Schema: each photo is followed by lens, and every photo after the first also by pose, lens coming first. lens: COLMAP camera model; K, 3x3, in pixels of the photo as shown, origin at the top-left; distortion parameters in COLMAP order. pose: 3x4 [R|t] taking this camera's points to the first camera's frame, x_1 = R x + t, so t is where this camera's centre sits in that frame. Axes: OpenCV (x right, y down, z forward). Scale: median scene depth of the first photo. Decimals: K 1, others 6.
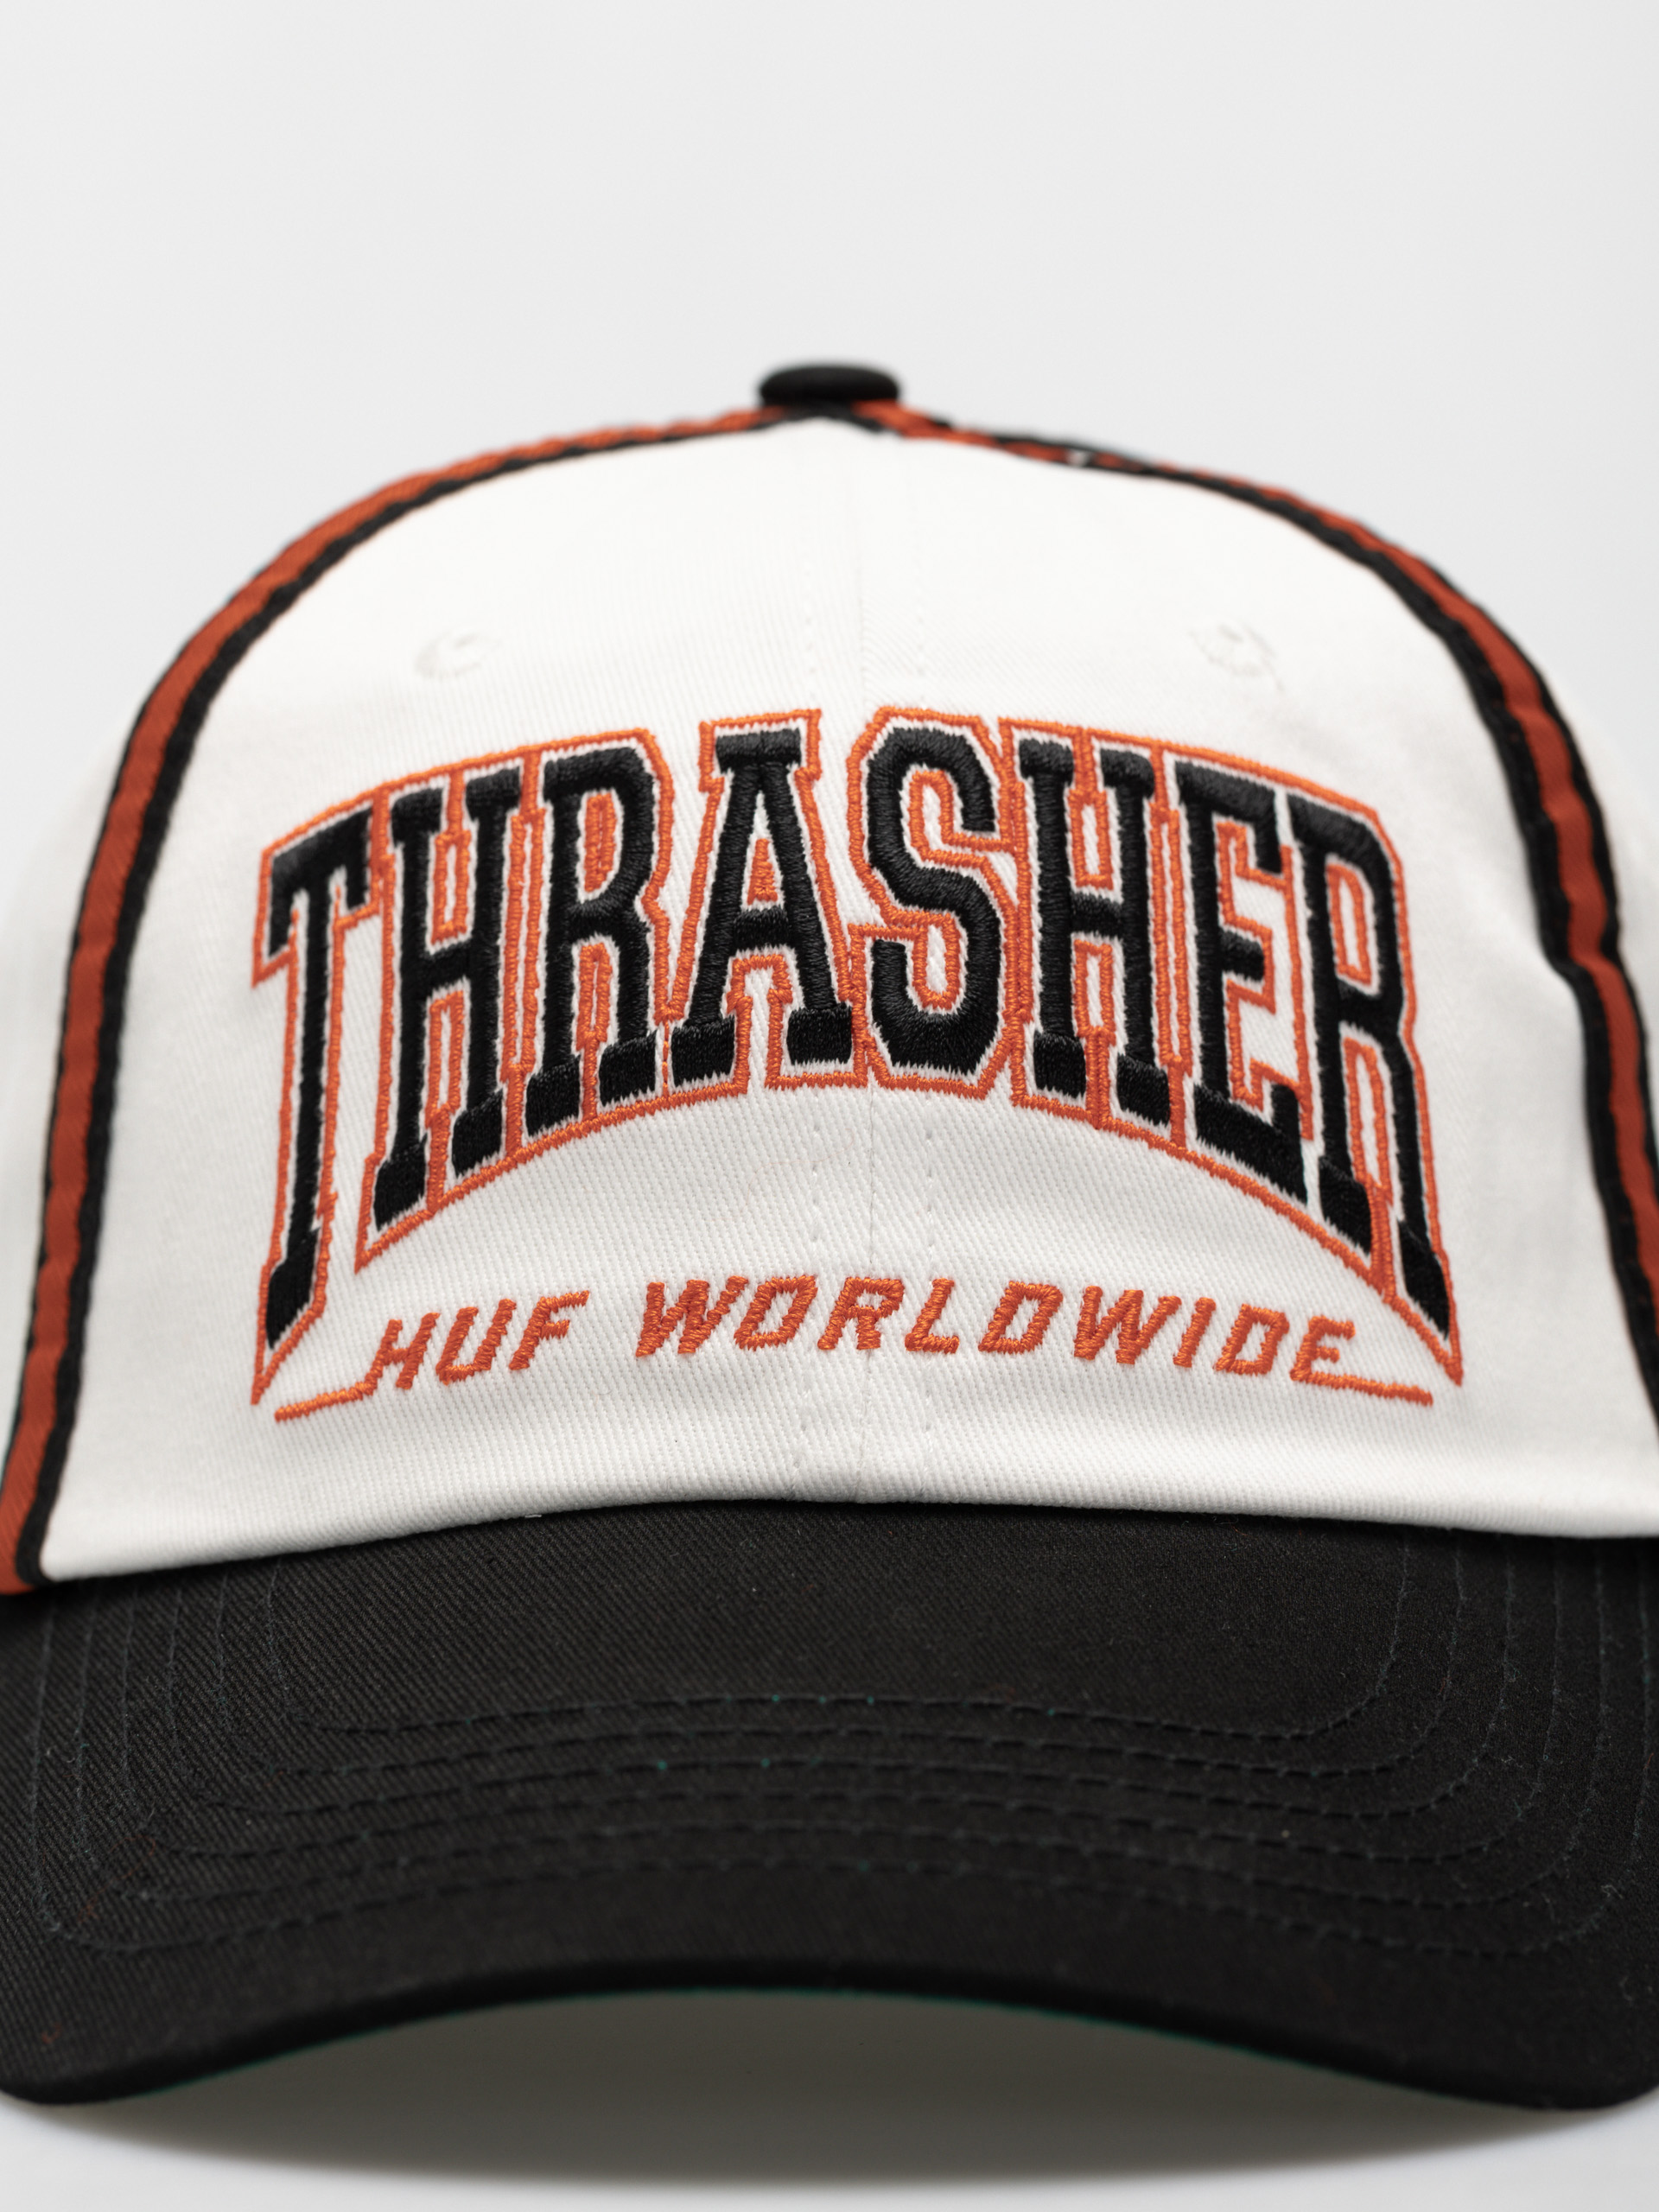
lens RADIAL K [[6161.3, 0, 829.5], [0, 6161.3, 1106.0], [0, 0, 1]] dist [0.652939, 0.125580]
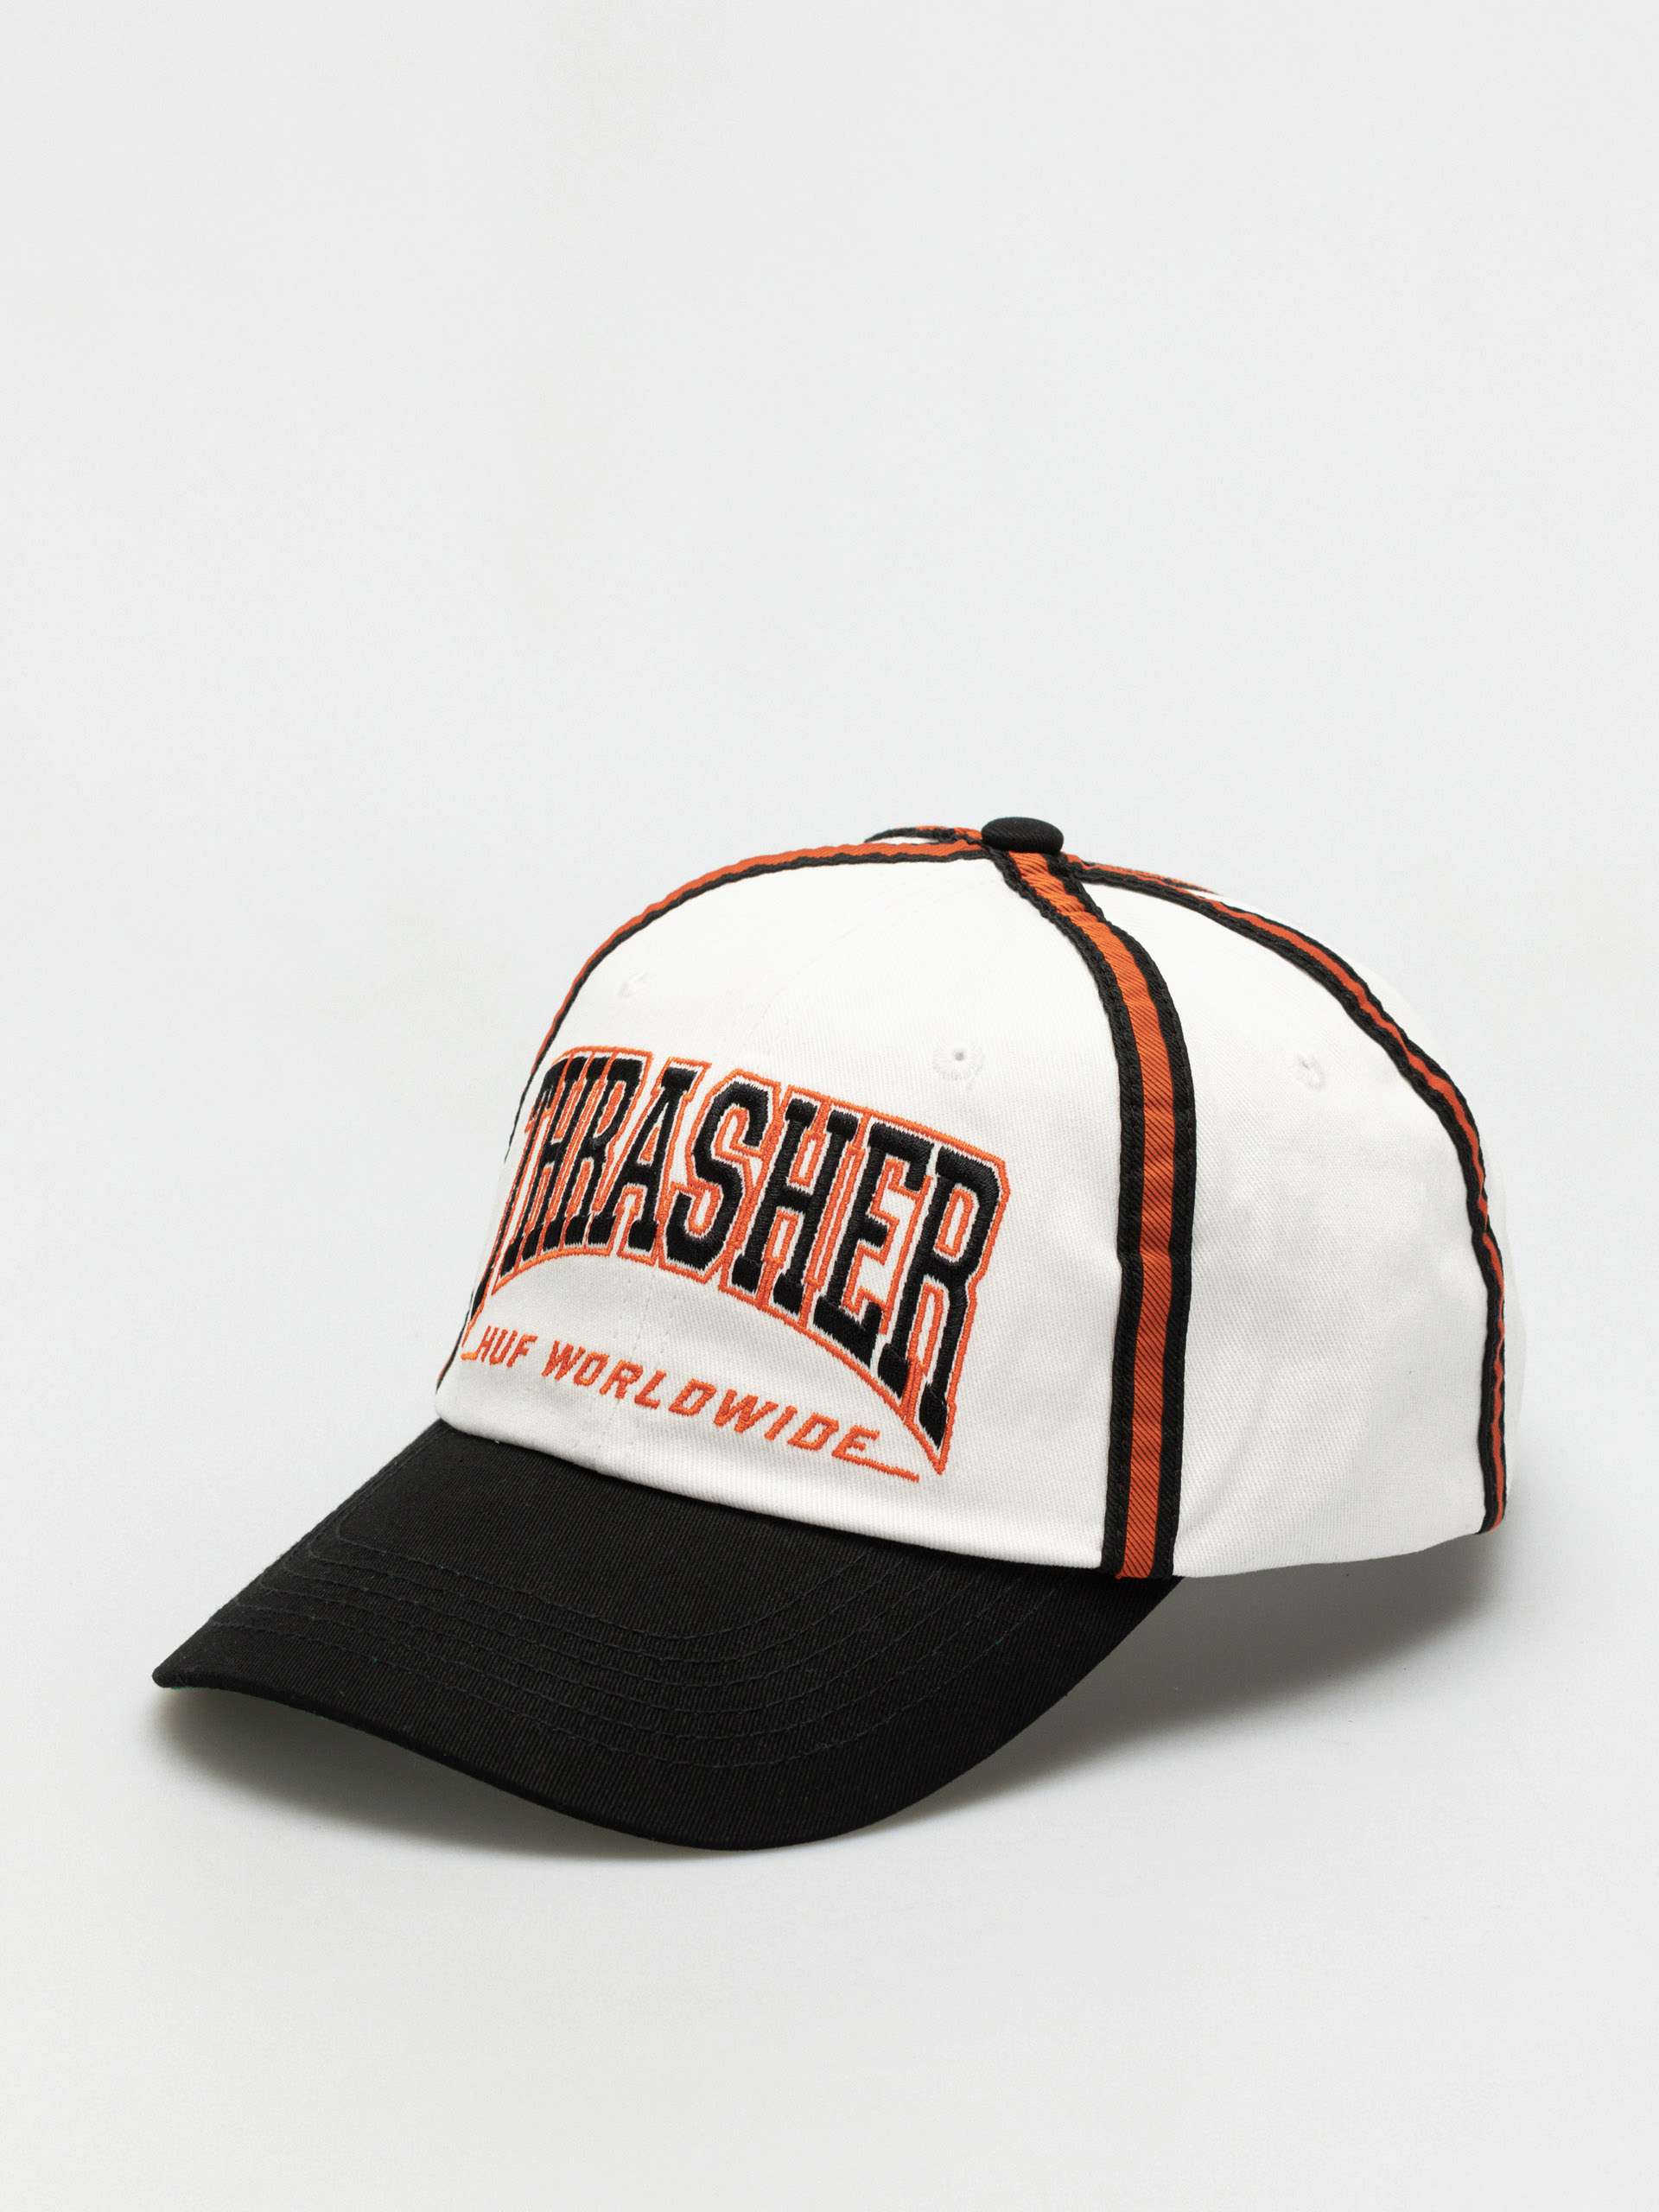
lens RADIAL K [[6161.3, 0, 829.5], [0, 6161.3, 1106.0], [0, 0, 1]] dist [0.652939, 0.125580]
pose [[0.846495, 0.189696, -0.497455, 1.010762], [-0.133059, 0.980097, 0.147324, -0.346527], [0.515501, -0.058518, 0.854888, -0.646361]]
